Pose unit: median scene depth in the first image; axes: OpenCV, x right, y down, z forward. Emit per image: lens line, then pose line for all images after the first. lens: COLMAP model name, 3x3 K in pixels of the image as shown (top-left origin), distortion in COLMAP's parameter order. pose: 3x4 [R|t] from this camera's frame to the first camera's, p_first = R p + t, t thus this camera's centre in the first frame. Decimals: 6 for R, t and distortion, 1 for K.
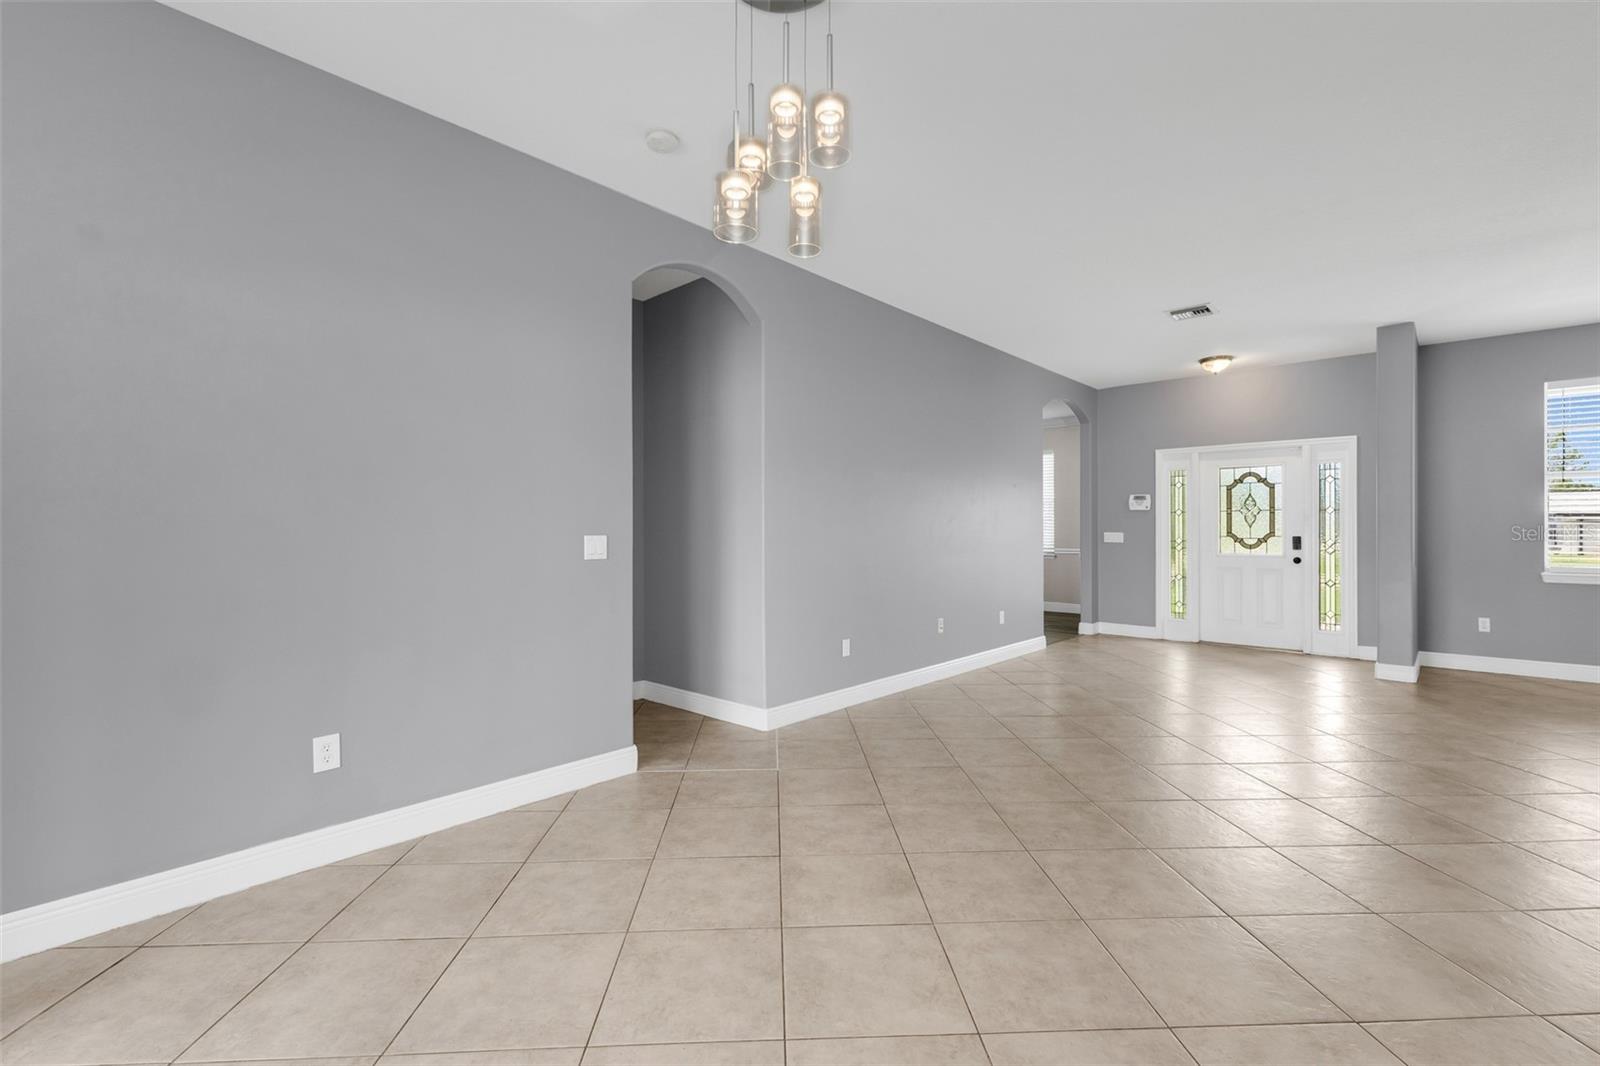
lens RADIAL K [[691.0, 0, 803.6], [0, 691.0, 530.8], [0, 0, 1]] dist [0.009013, -0.002808]
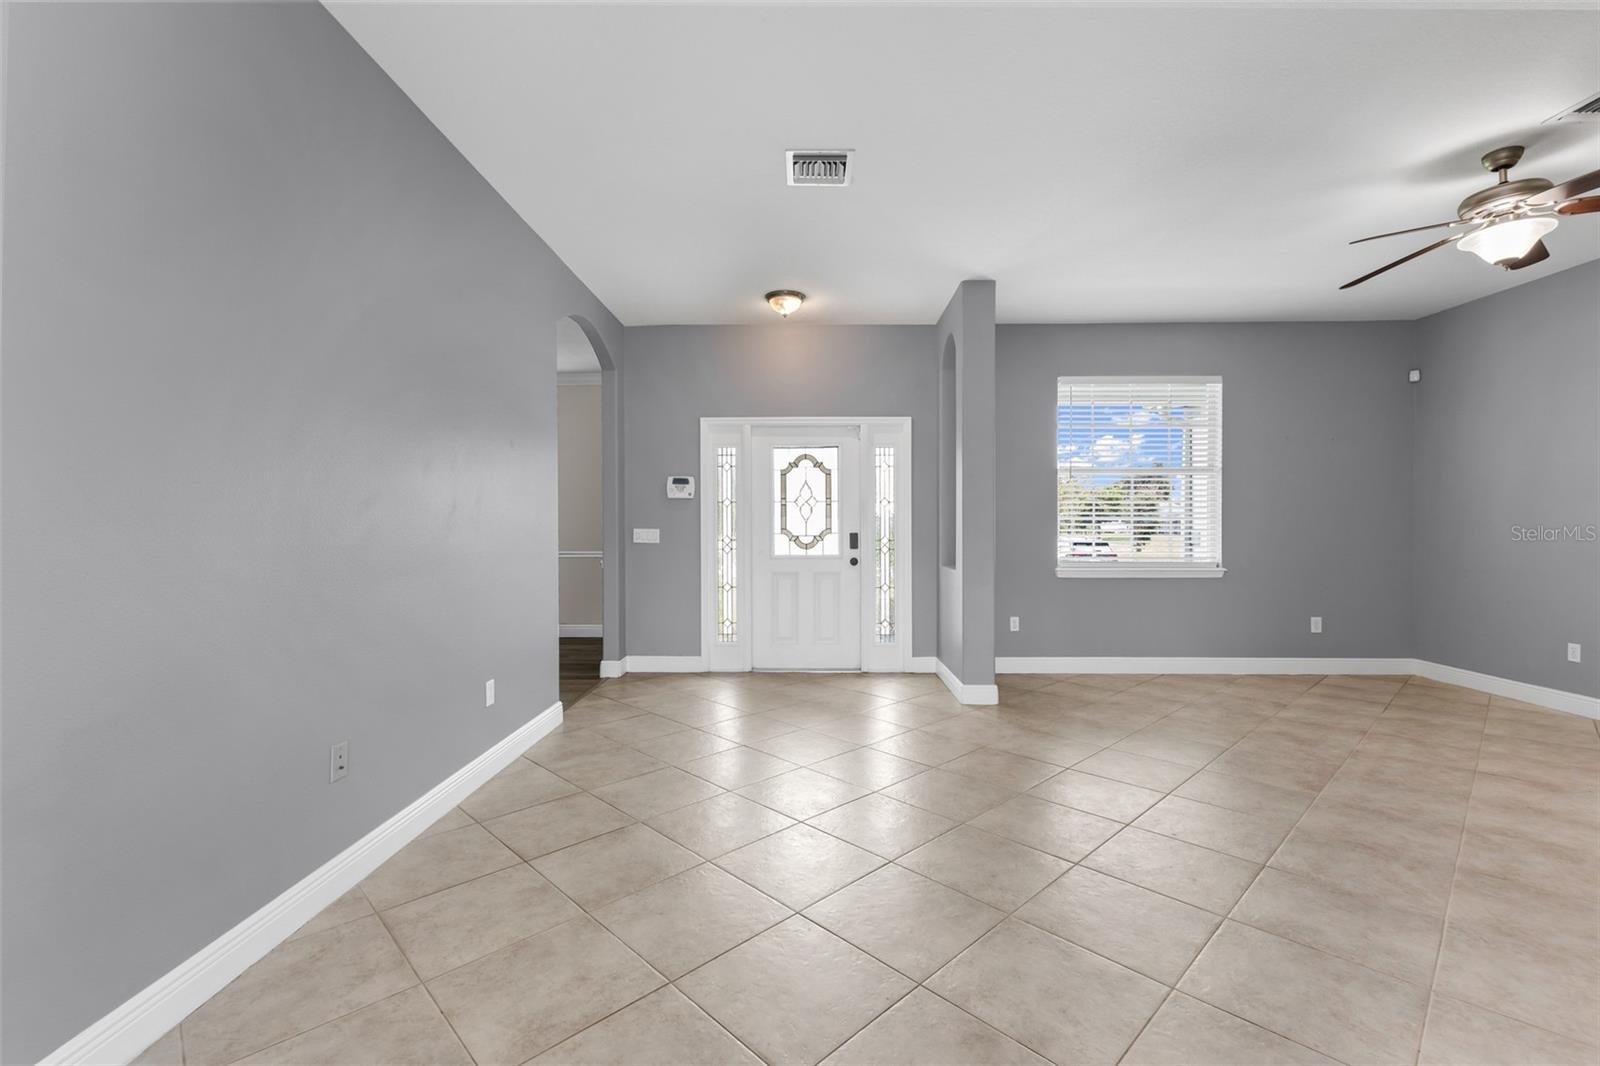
lens RADIAL K [[691.0, 0, 803.6], [0, 691.0, 530.8], [0, 0, 1]] dist [0.009013, -0.002808]
pose [[0.742916, -0.003644, 0.669374, 0.100535], [0.001730, 0.999992, 0.003524, 0.002155], [-0.669382, -0.001460, 0.742917, 0.401485]]
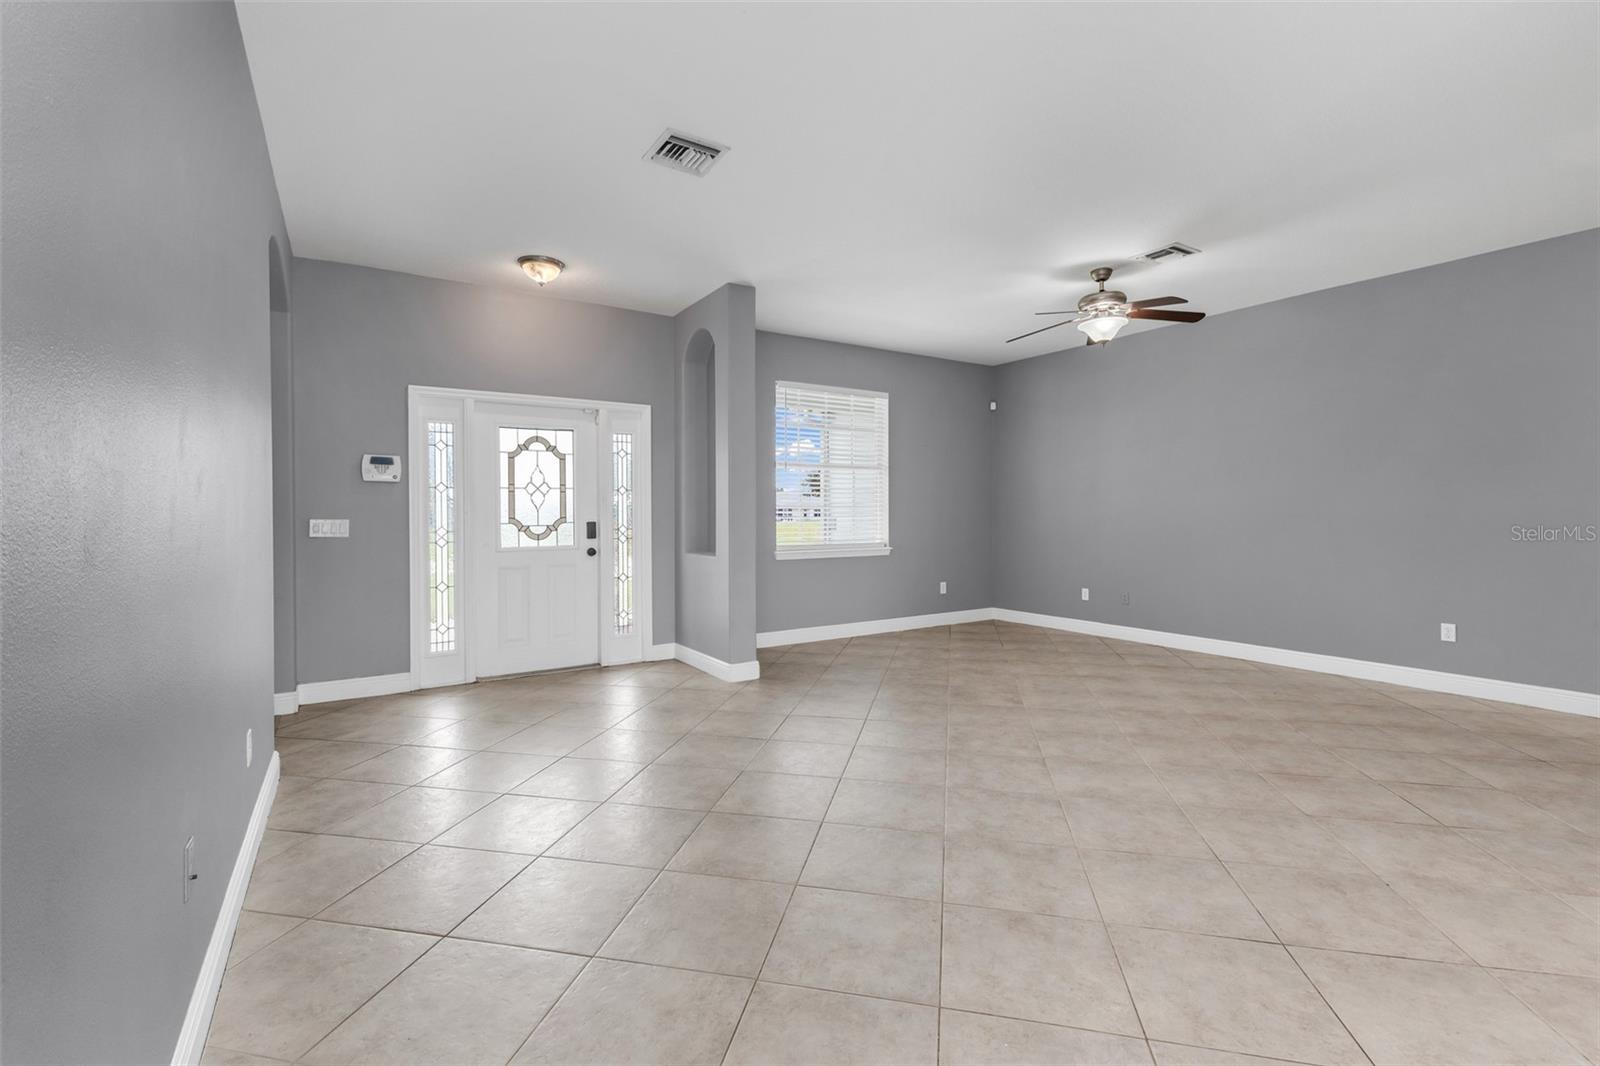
lens RADIAL K [[694.8, 0, 798.2], [0, 694.8, 519.8], [0, 0, 1]] dist [0.002256, -0.000307]
pose [[0.252308, -0.009685, 0.967599, -0.004321], [0.006589, 0.999944, 0.008291, 0.000318], [-0.967625, 0.004284, 0.252357, 0.544443]]
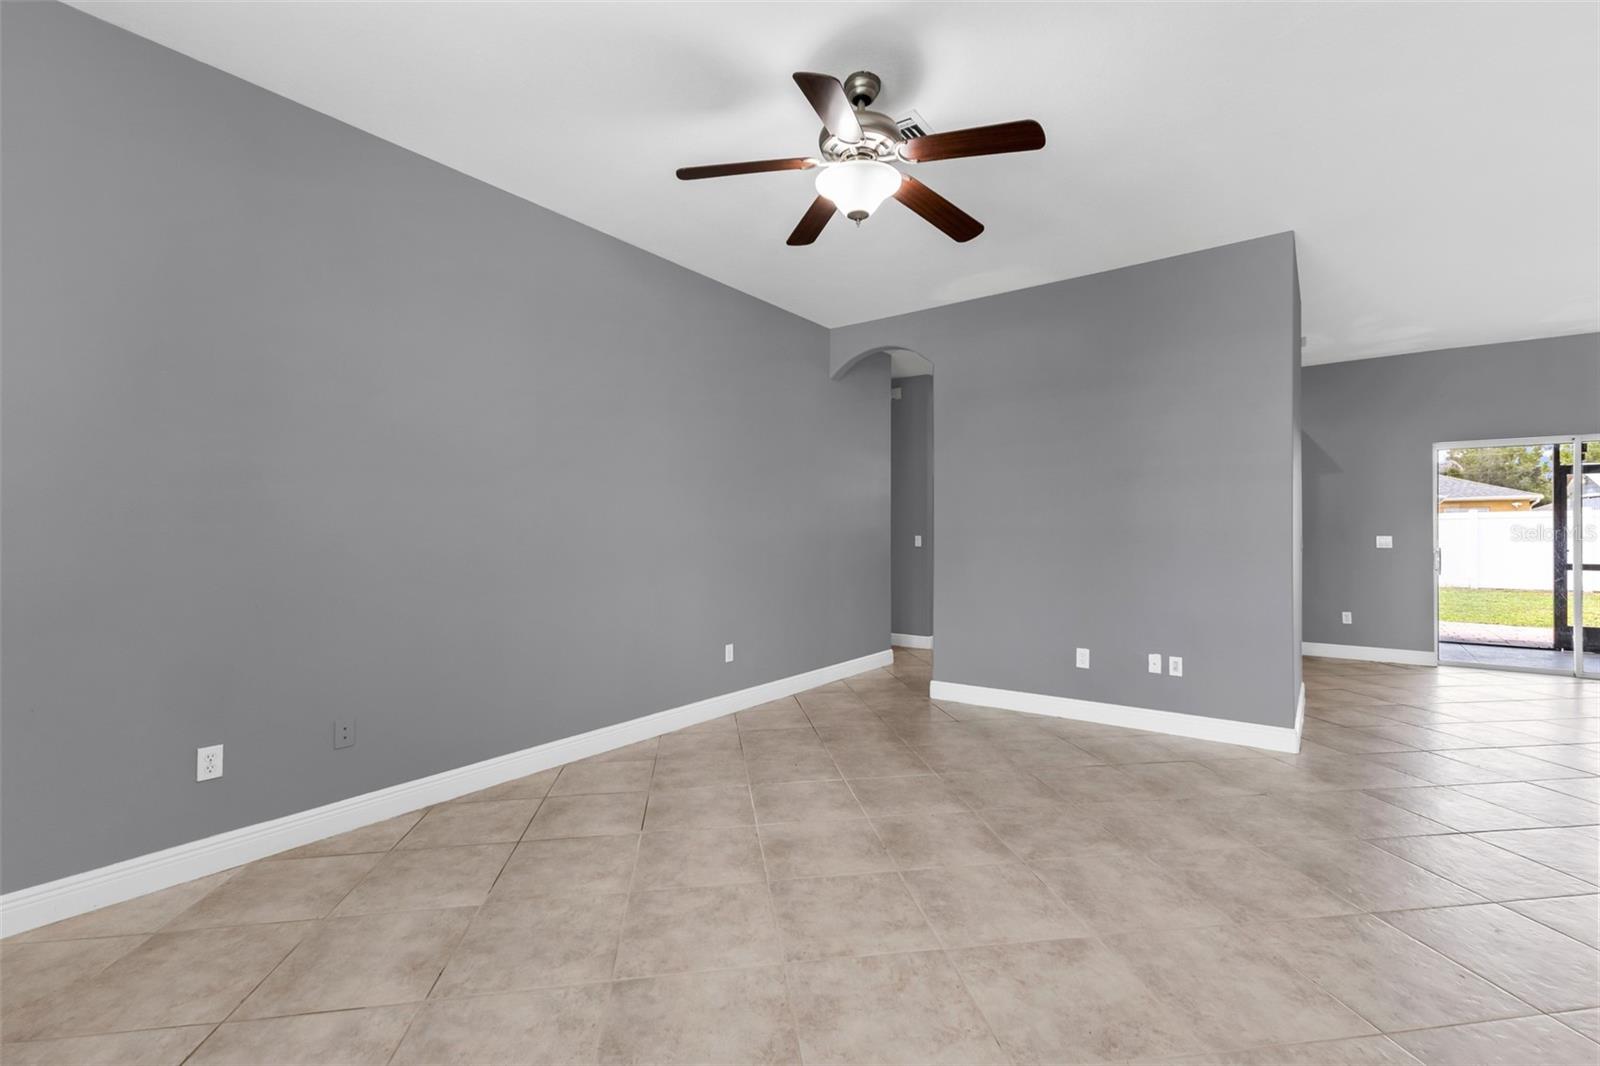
lens RADIAL K [[691.0, 0, 803.6], [0, 691.0, 530.8], [0, 0, 1]] dist [0.009013, -0.002808]
pose [[-0.994416, 0.001569, -0.105518, 0.775762], [0.001784, 0.999997, -0.001947, 0.000148], [0.105514, -0.002124, -0.994416, 0.781184]]
